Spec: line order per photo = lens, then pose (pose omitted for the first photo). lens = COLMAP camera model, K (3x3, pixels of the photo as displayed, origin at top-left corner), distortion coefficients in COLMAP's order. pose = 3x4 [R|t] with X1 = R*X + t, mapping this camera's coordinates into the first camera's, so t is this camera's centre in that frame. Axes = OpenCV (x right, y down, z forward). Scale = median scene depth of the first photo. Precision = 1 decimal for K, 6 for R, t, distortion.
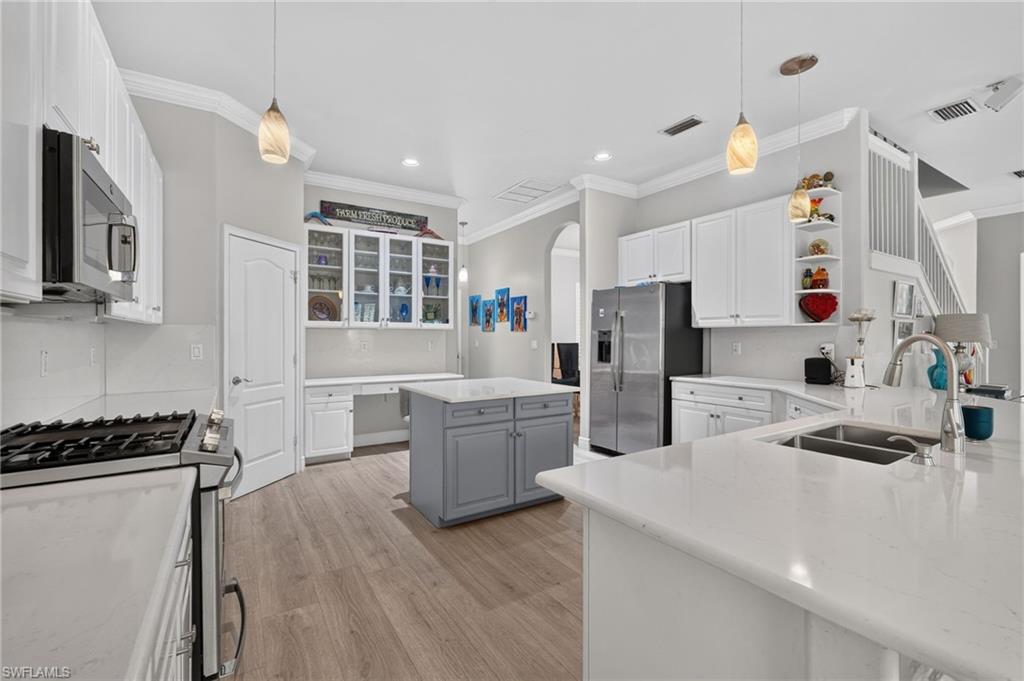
lens RADIAL K [[450.7, 0, 515.3], [0, 450.7, 337.2], [0, 0, 1]] dist [0.002795, 0.000226]
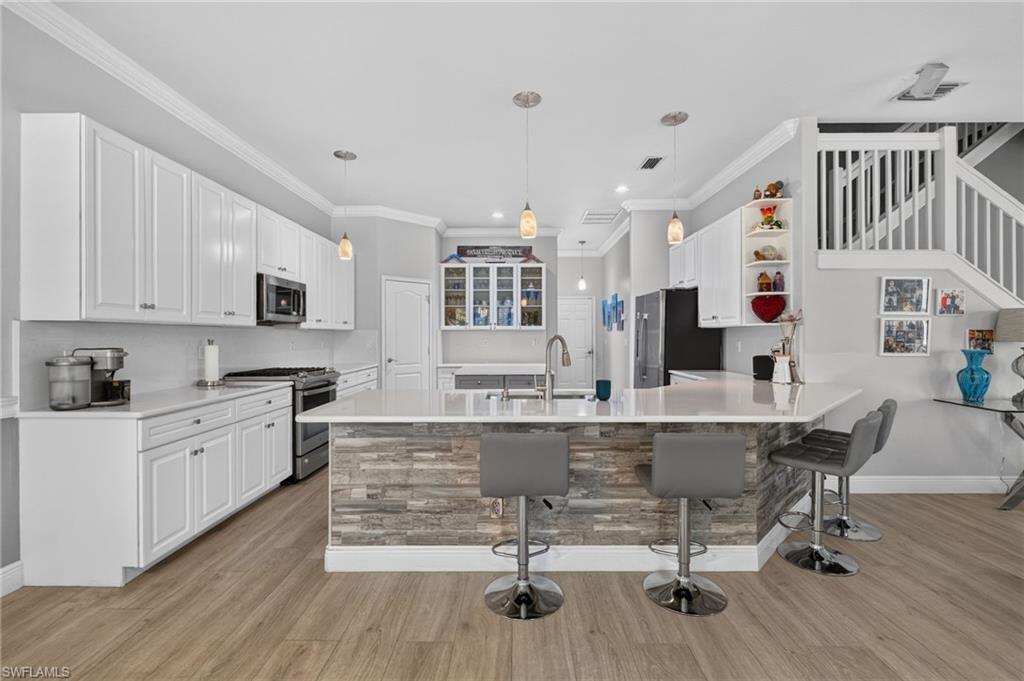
lens RADIAL K [[450.7, 0, 509.9], [0, 450.7, 338.1], [0, 0, 1]] dist [0.002795, 0.000226]
pose [[0.837602, 0.002232, -0.546277, 0.559754], [0.000904, 0.999985, 0.005472, -0.001983], [0.546281, -0.005077, 0.837587, -0.180277]]
